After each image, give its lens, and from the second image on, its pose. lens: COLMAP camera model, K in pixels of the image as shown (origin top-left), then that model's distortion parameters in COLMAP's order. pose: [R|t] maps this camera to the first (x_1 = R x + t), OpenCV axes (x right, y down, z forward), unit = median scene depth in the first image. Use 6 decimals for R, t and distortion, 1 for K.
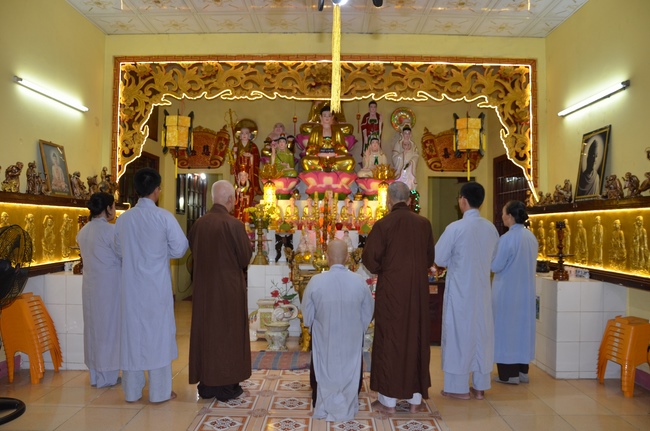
lens RADIAL K [[511.5, 0, 325.0], [0, 511.5, 215.5], [0, 0, 1]] dist [-0.152001, 0.123701]
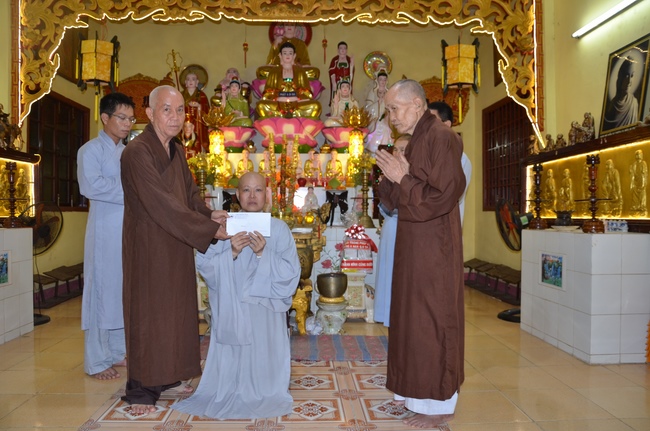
lens RADIAL K [[511.5, 0, 325.0], [0, 511.5, 215.5], [0, 0, 1]] dist [-0.152001, 0.123701]
pose [[0.998328, -0.008853, 0.057126, 0.018740], [0.007426, 0.999656, 0.025146, 0.058702], [-0.057329, -0.024680, 0.998050, 0.198804]]
